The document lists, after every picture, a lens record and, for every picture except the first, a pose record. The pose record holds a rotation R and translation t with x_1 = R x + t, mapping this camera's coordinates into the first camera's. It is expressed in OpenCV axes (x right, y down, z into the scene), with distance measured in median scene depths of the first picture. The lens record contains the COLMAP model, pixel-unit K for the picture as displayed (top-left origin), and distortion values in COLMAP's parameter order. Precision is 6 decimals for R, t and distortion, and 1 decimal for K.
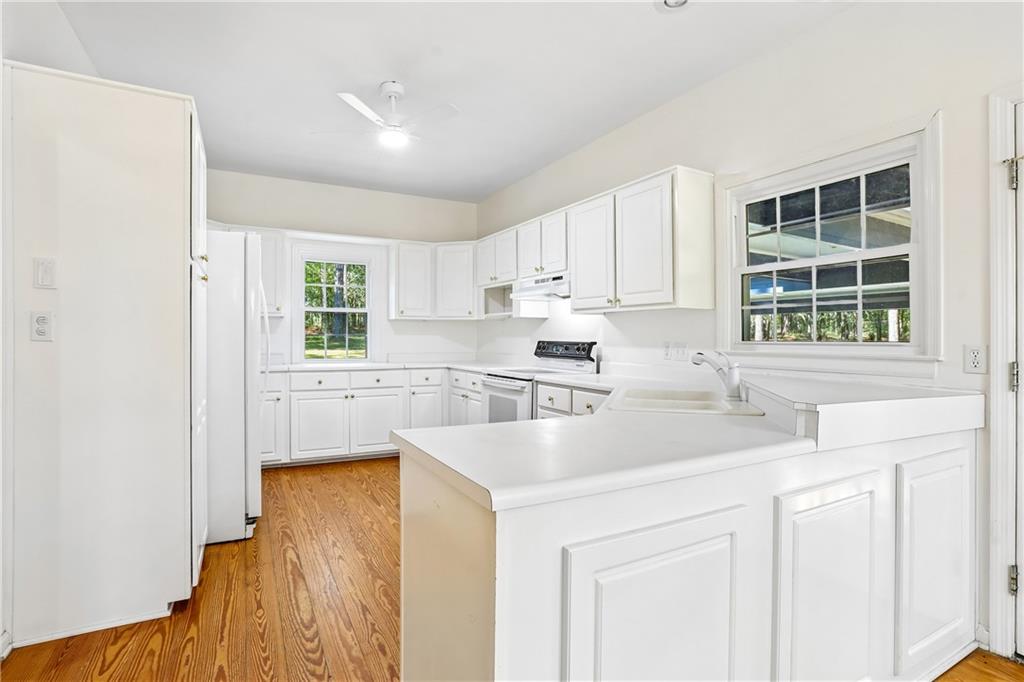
lens RADIAL K [[488.3, 0, 514.4], [0, 488.3, 347.2], [0, 0, 1]] dist [-0.085375, 0.040255]
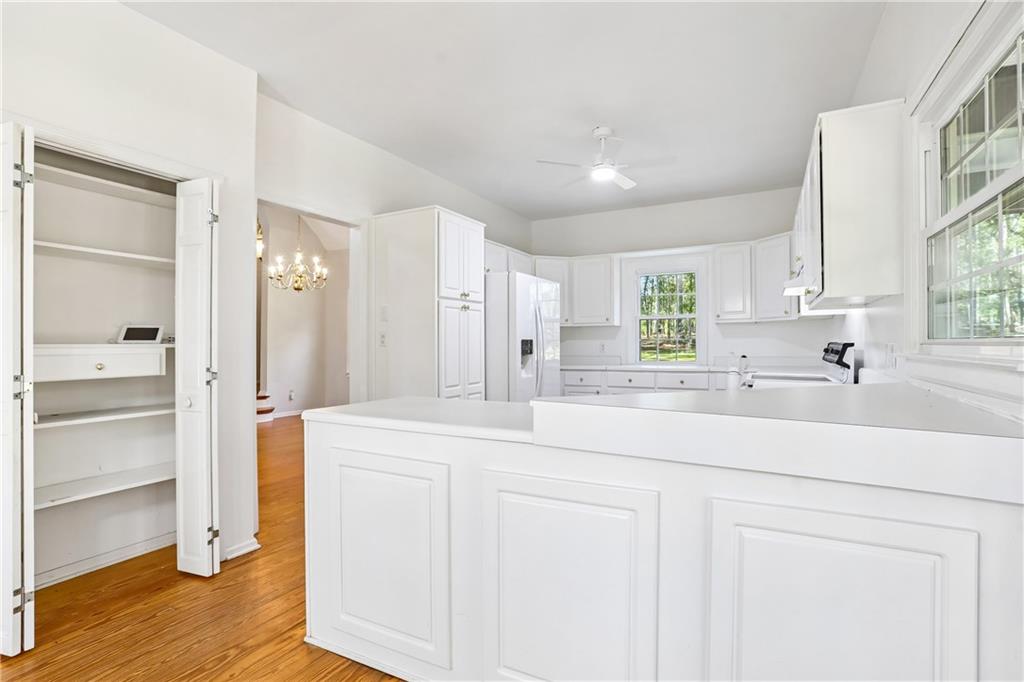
lens RADIAL K [[497.3, 0, 512.0], [0, 497.3, 341.0], [0, 0, 1]] dist [-0.091830, 0.033938]
pose [[0.557530, -0.016377, -0.829995, 0.469657], [-0.002518, 0.999767, -0.021418, 0.003657], [0.830153, 0.014031, 0.557359, 0.106282]]
